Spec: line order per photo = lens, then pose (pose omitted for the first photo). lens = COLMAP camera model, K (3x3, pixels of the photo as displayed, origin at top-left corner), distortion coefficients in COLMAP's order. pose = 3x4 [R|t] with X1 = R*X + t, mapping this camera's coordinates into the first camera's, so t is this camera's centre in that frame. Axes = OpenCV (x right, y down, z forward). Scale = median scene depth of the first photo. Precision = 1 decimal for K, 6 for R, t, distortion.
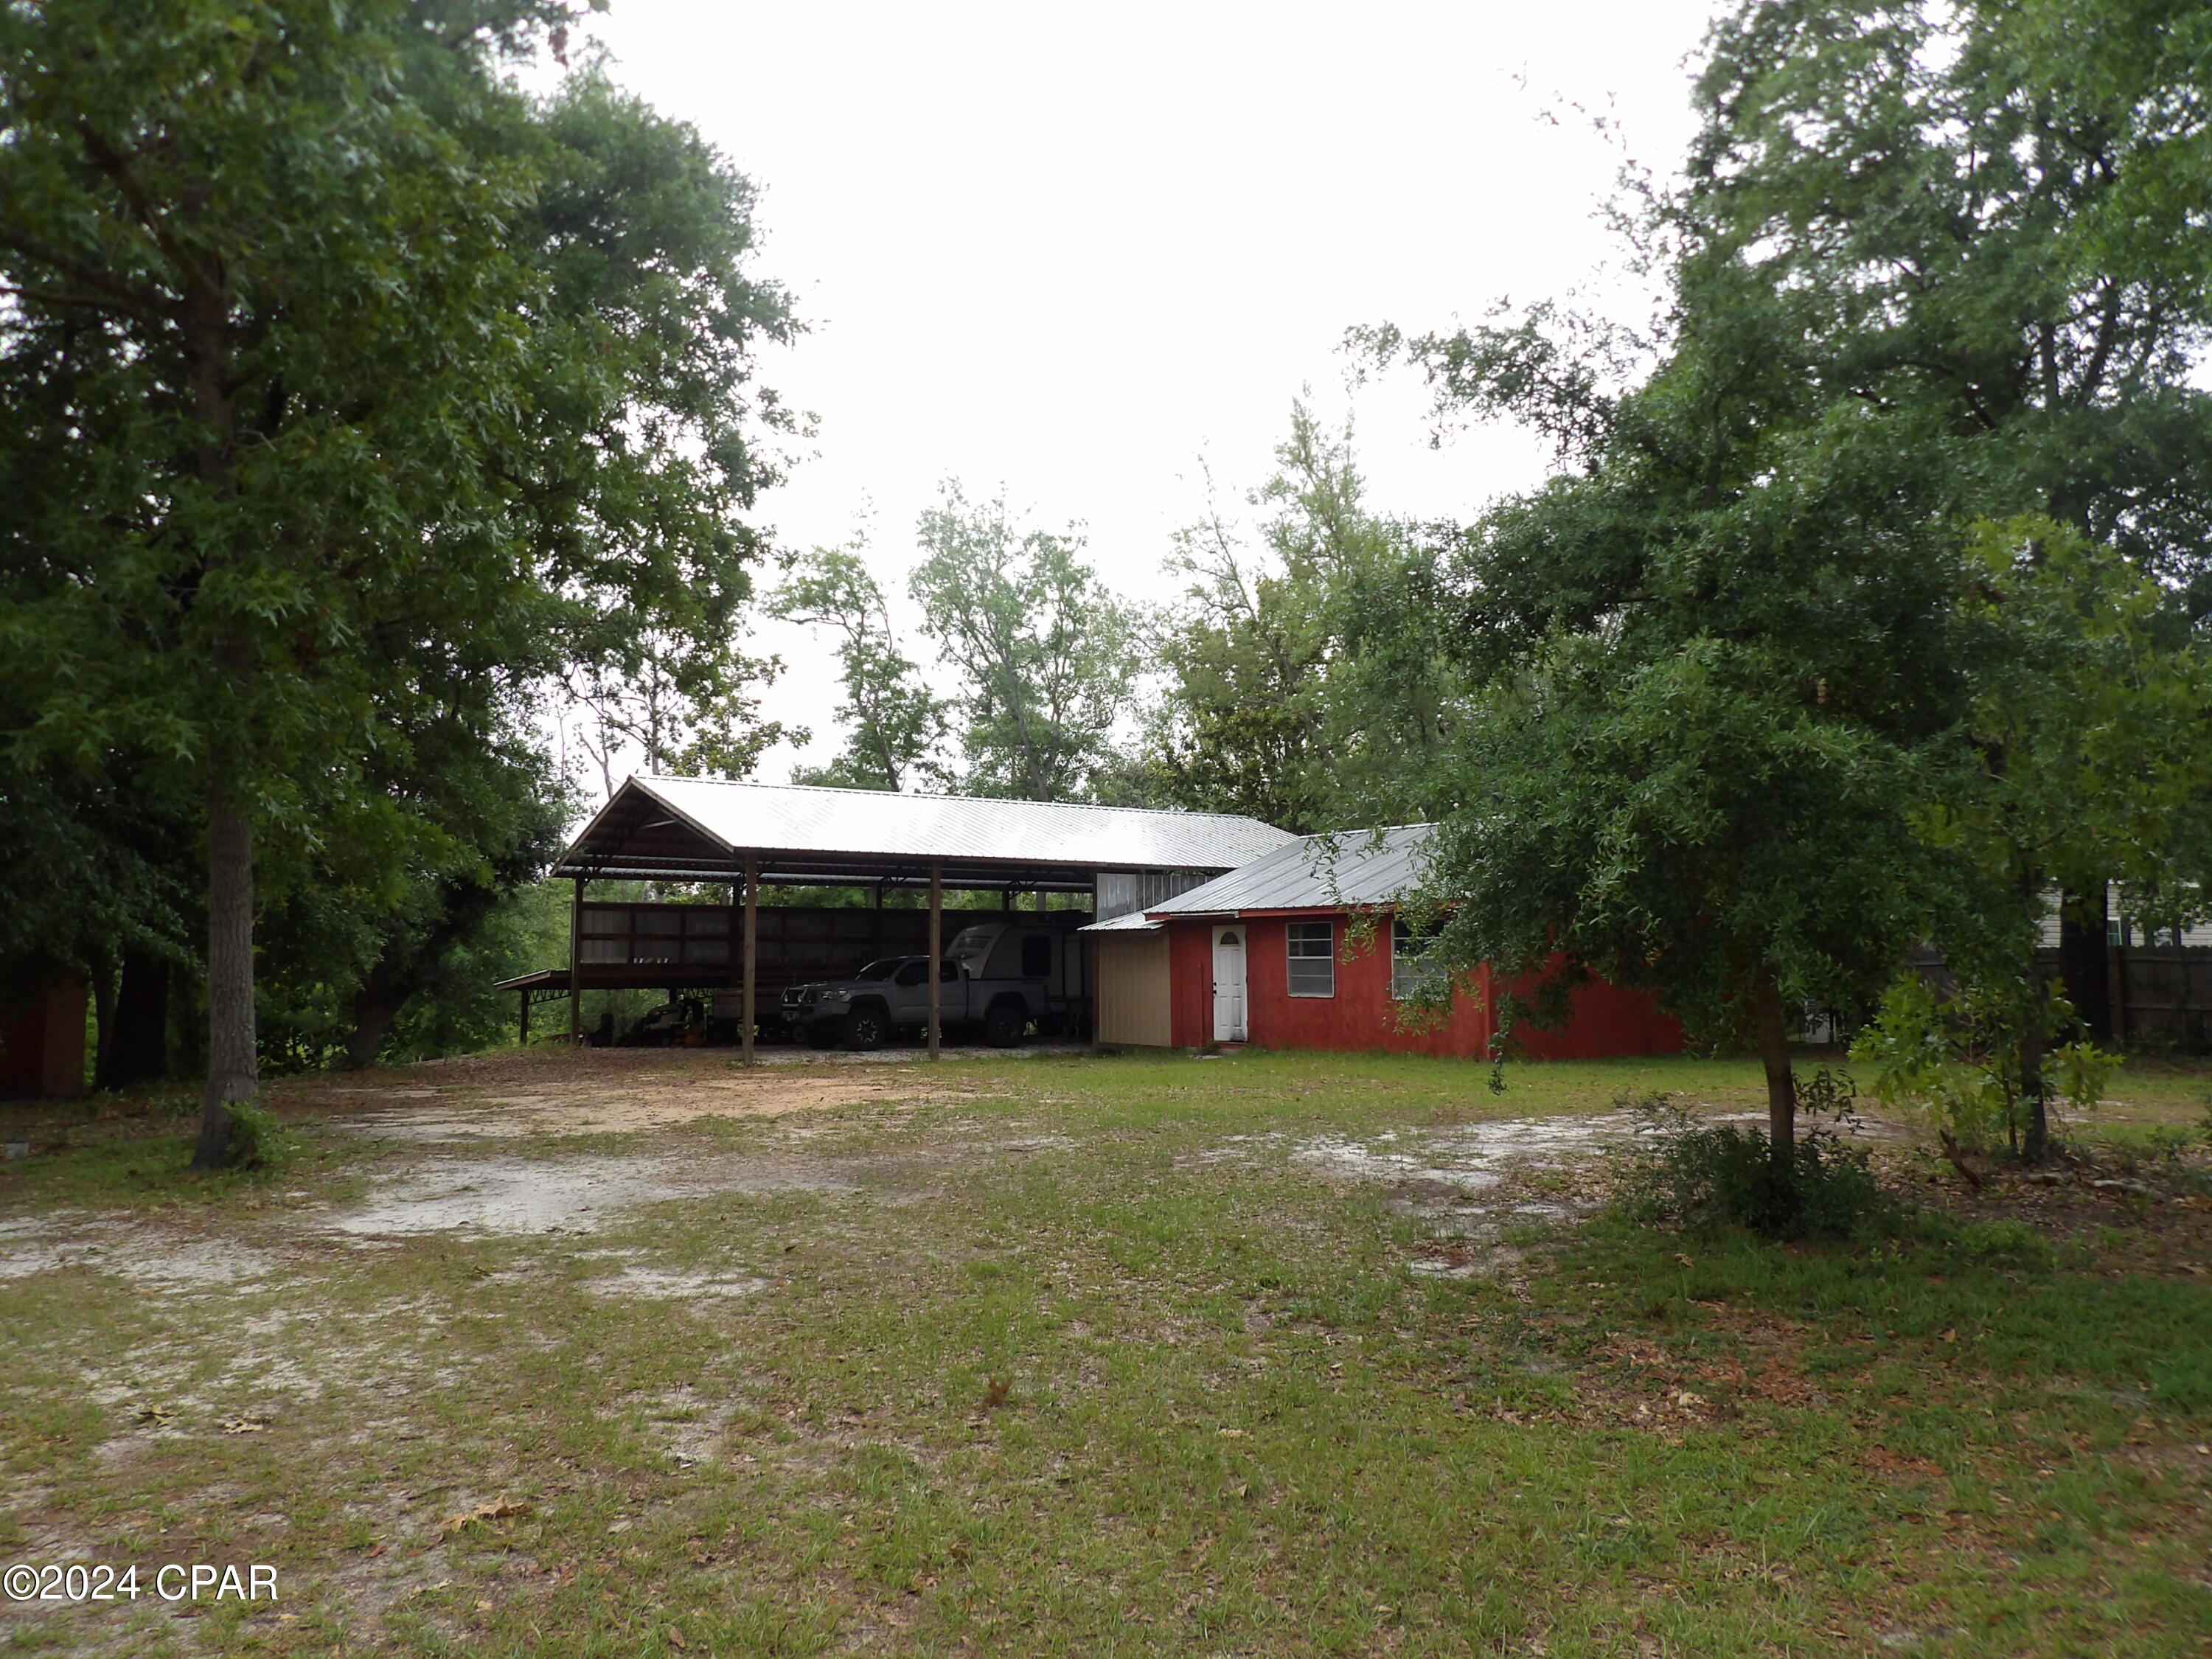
lens RADIAL K [[1573.6, 0, 1109.4], [0, 1573.6, 812.2], [0, 0, 1]] dist [-0.032189, 0.044992]
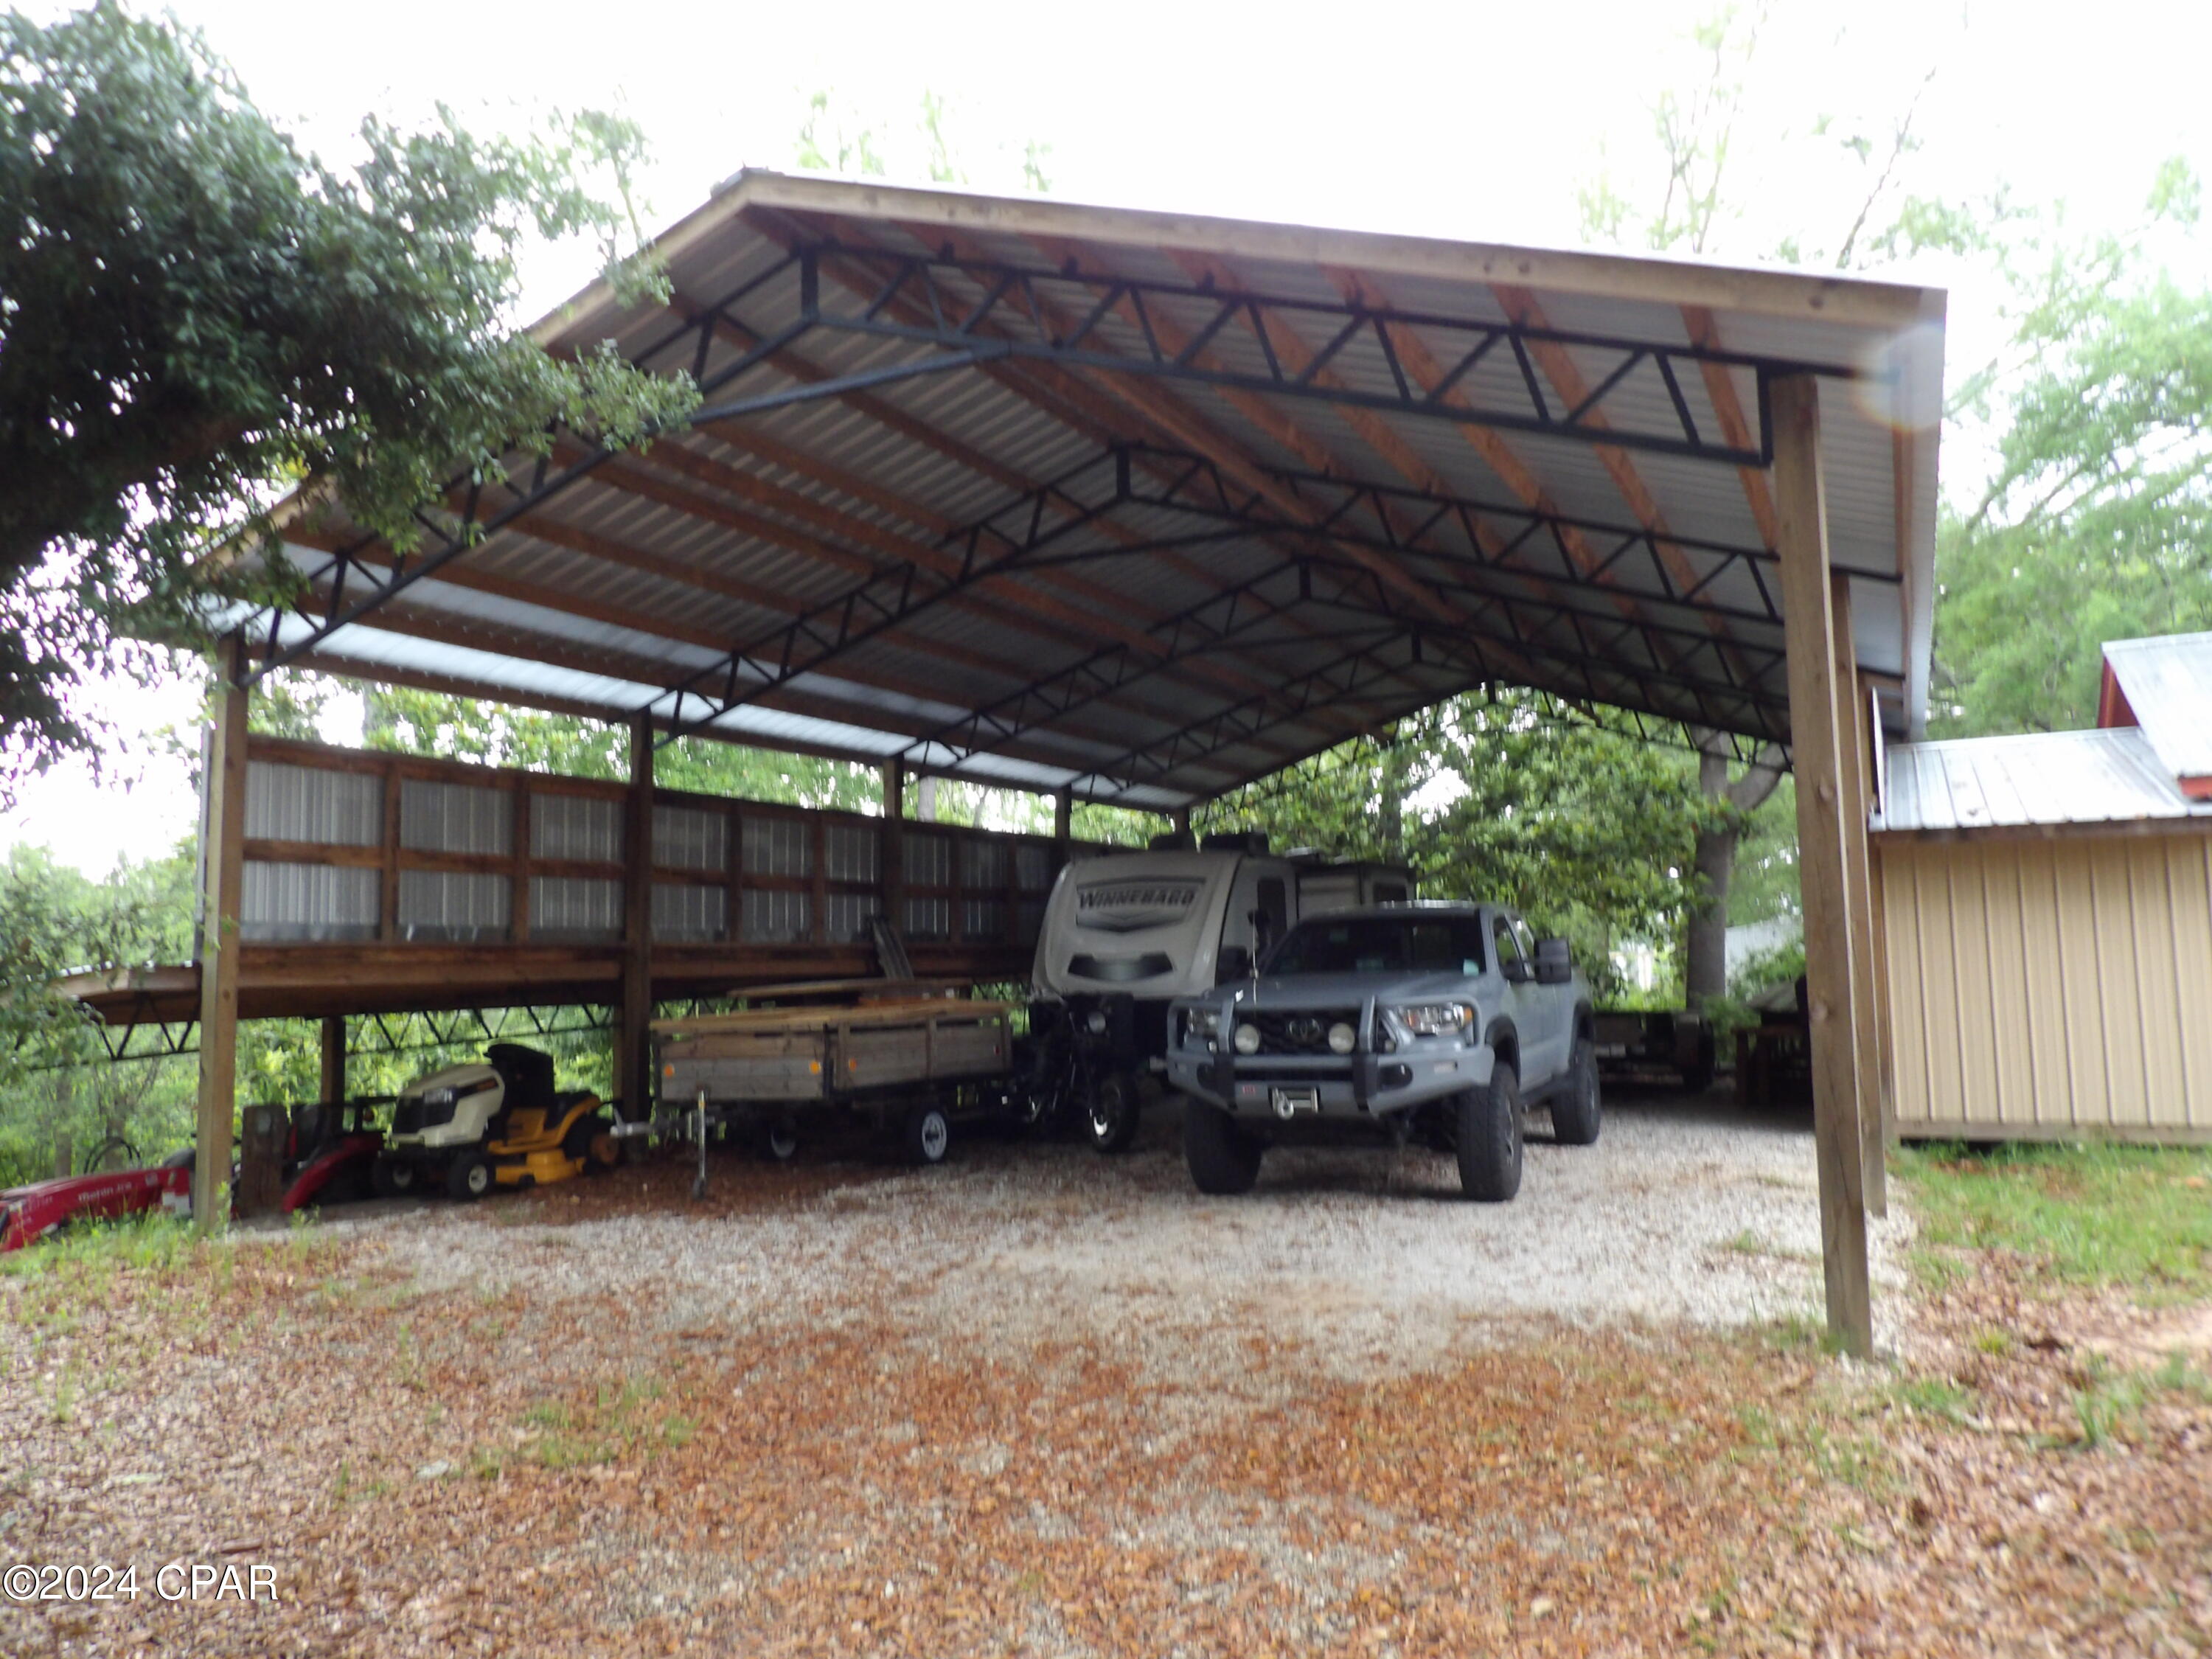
lens RADIAL K [[1577.3, 0, 1099.9], [0, 1577.3, 812.7], [0, 0, 1]] dist [-0.030534, 0.043985]
pose [[0.891244, 0.029033, 0.452594, -0.315636], [-0.027325, 0.999573, -0.010313, 0.069453], [-0.452700, -0.003175, 0.891657, 0.646965]]
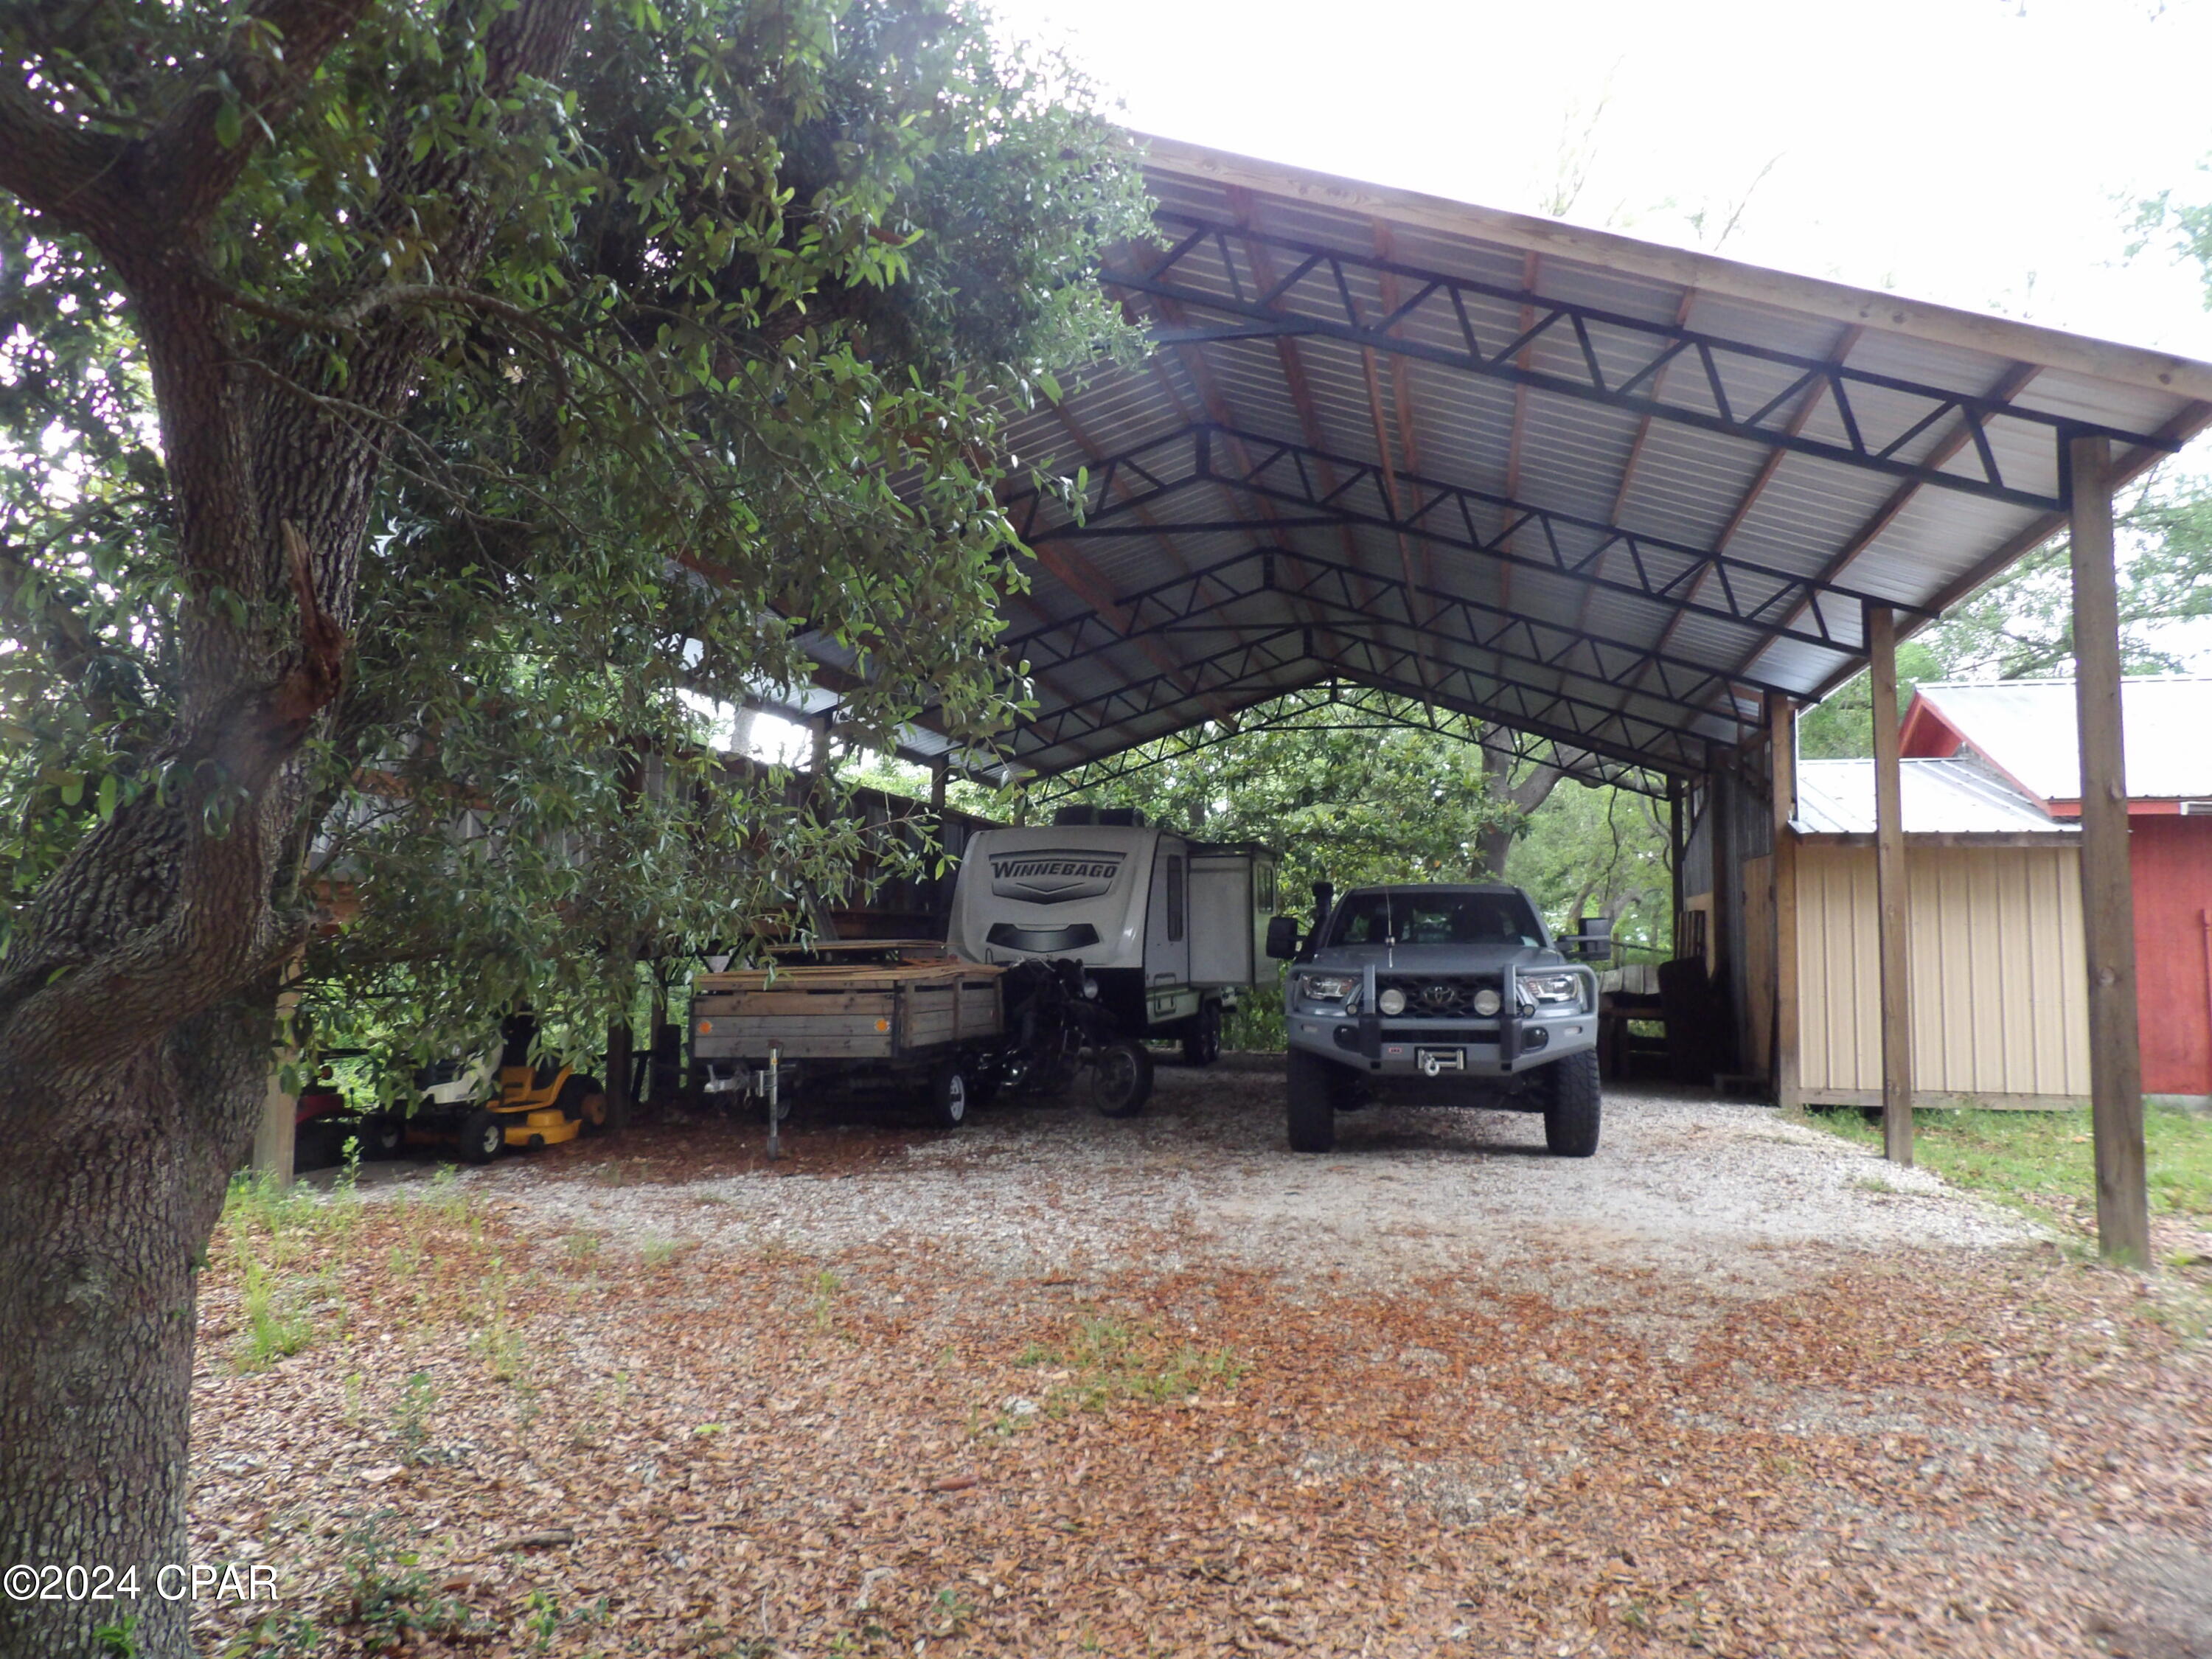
lens RADIAL K [[1577.3, 0, 1099.9], [0, 1577.3, 812.7], [0, 0, 1]] dist [-0.030534, 0.043985]
pose [[0.755796, 0.065959, 0.651477, -0.393551], [-0.076124, 0.997018, -0.012629, 0.077748], [-0.650367, -0.040048, 0.758564, 0.692883]]
